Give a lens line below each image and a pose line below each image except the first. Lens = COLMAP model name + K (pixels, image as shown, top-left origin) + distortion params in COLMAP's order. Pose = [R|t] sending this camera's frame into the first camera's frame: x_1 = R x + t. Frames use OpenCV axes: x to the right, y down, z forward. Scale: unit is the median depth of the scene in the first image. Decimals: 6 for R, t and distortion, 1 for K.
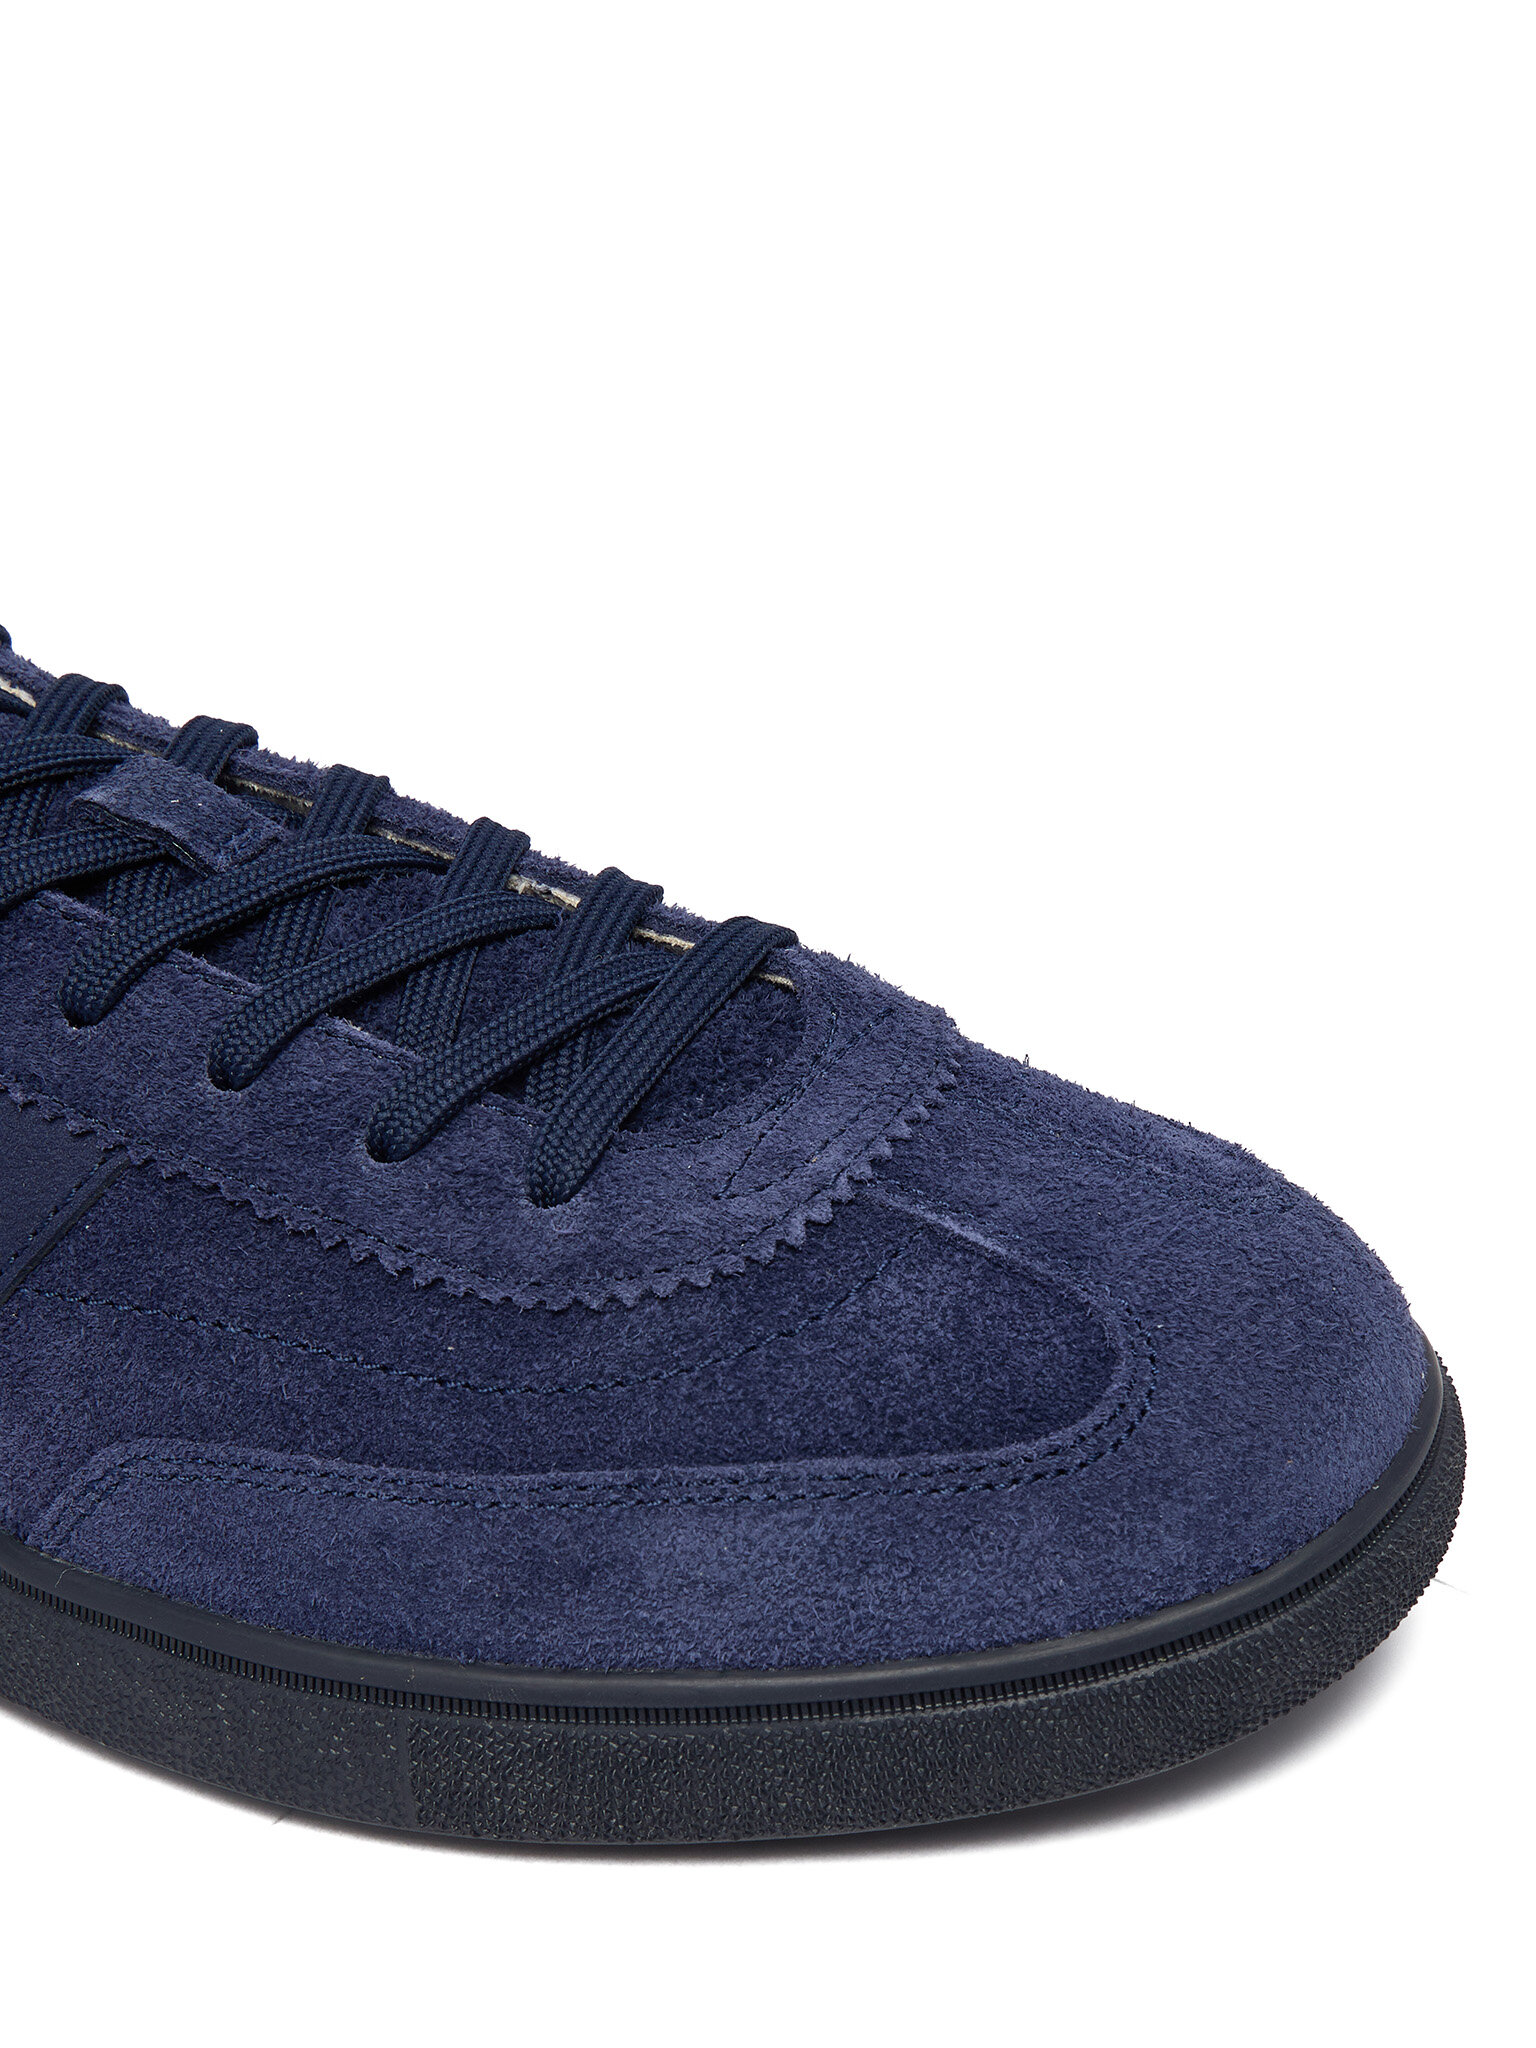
lens RADIAL K [[2518.1, 0, 650.6], [0, 2518.1, 1024.1], [0, 0, 1]] dist [-0.039720, -0.014368]
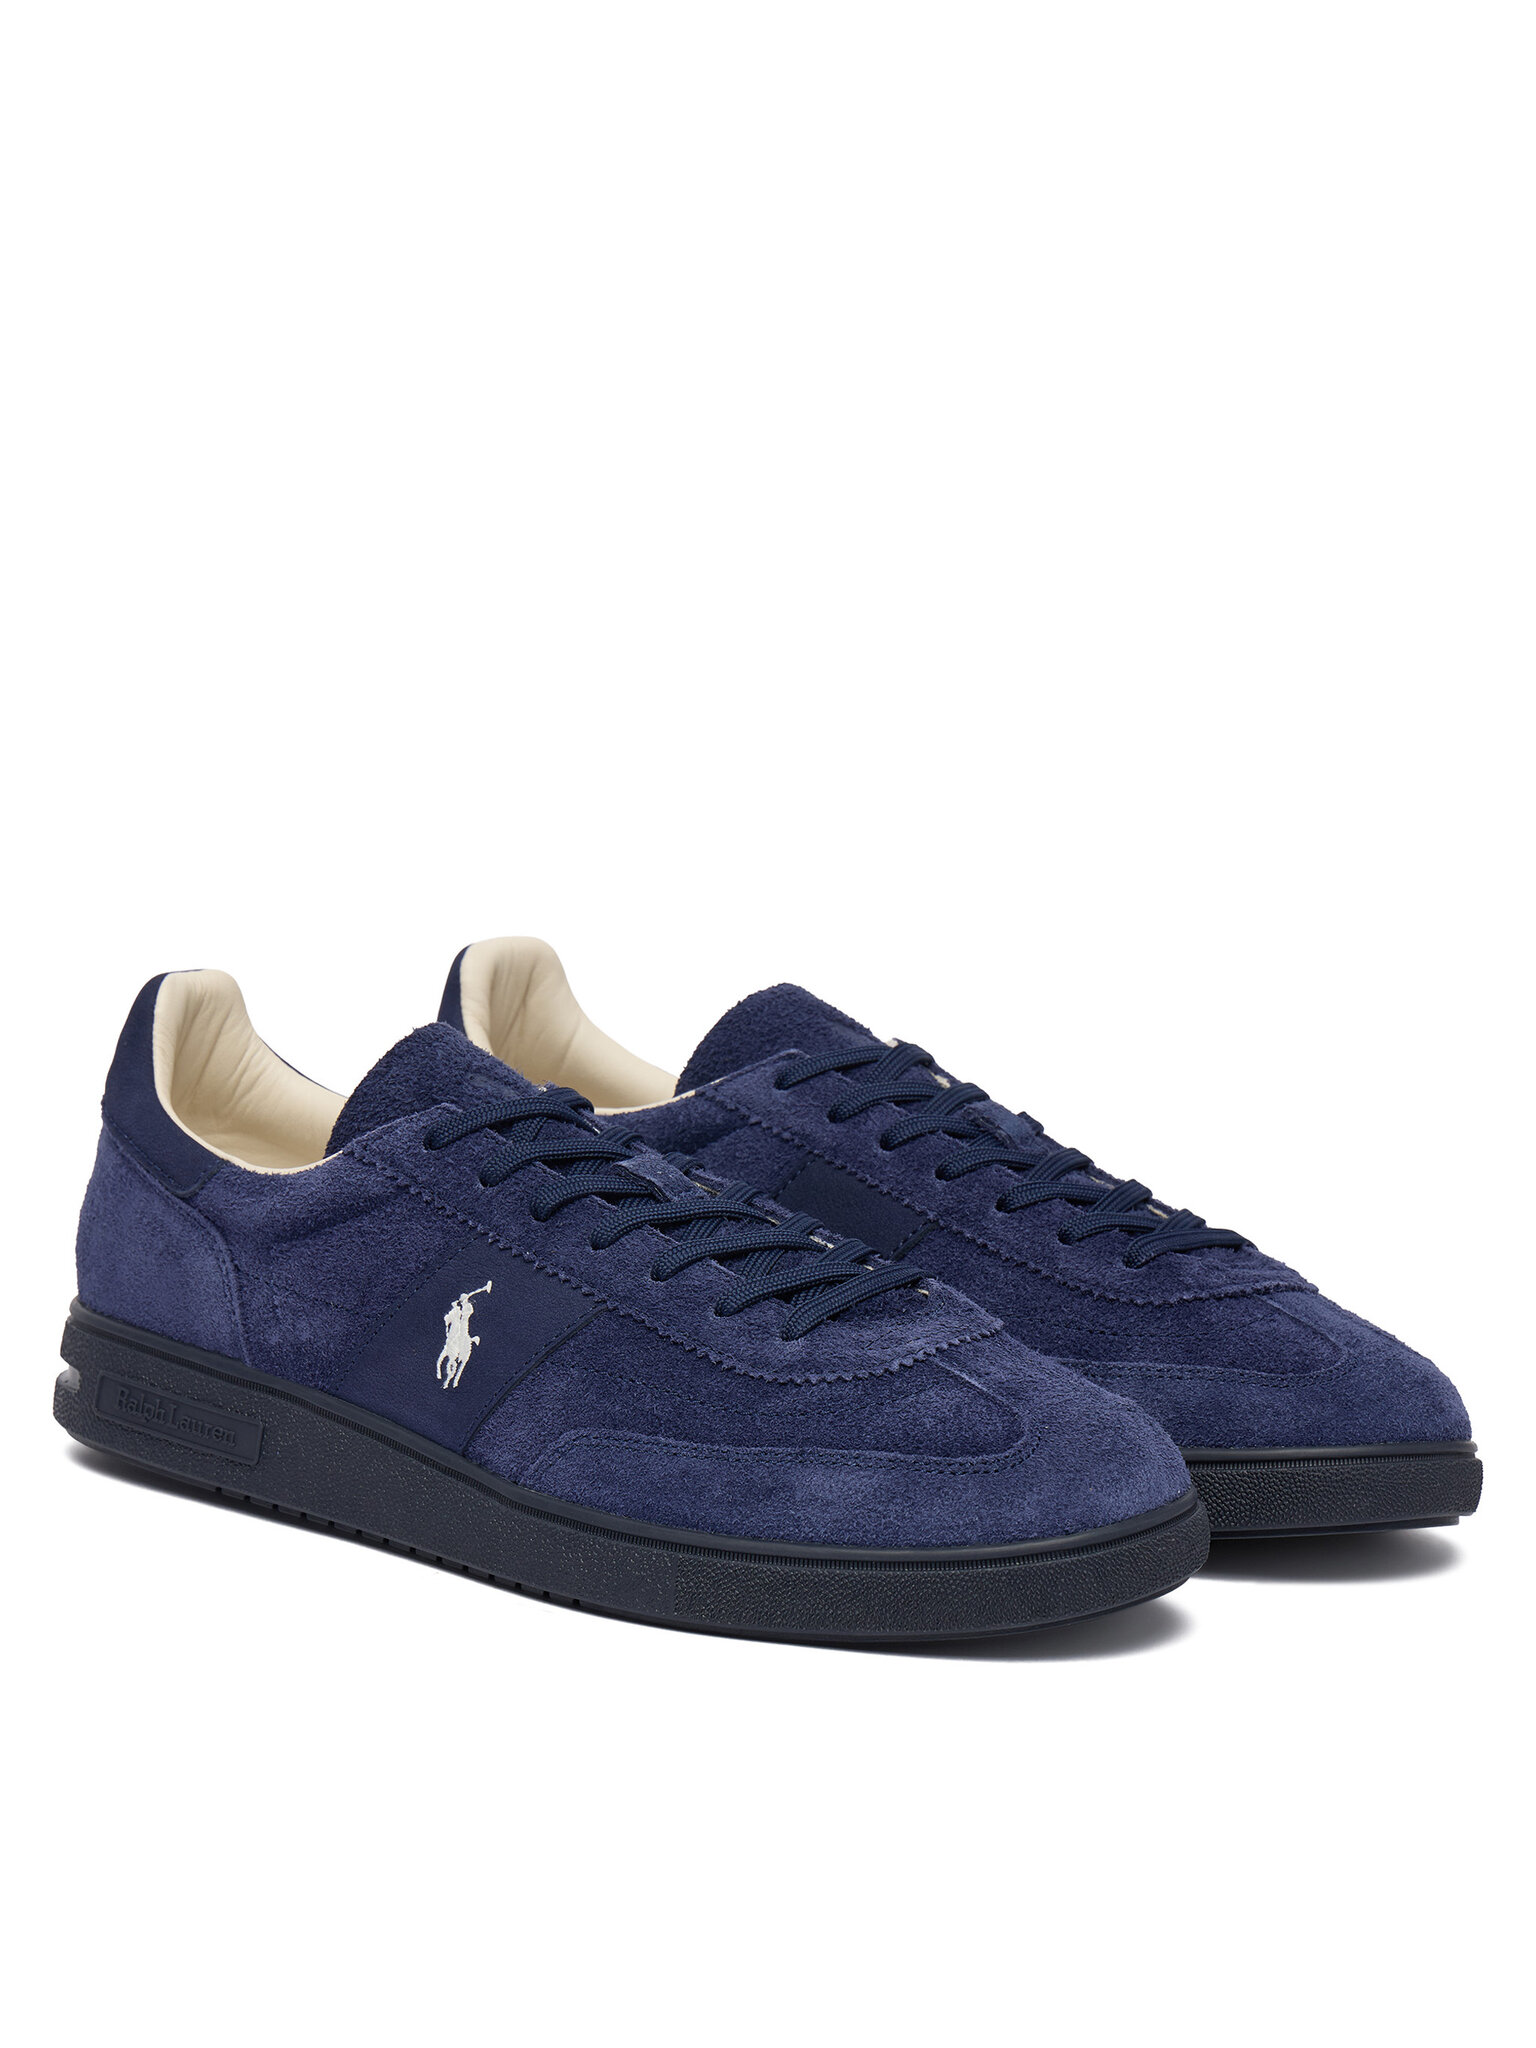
lens RADIAL K [[6011.1, 0, 768.0], [0, 6011.1, 1024.0], [0, 0, 1]] dist [-0.049217, -0.204241]
pose [[0.972118, 0.132395, -0.193543, 0.924899], [-0.195141, 0.914417, -0.354629, 1.688845], [0.130028, 0.382510, 0.914756, -3.928878]]
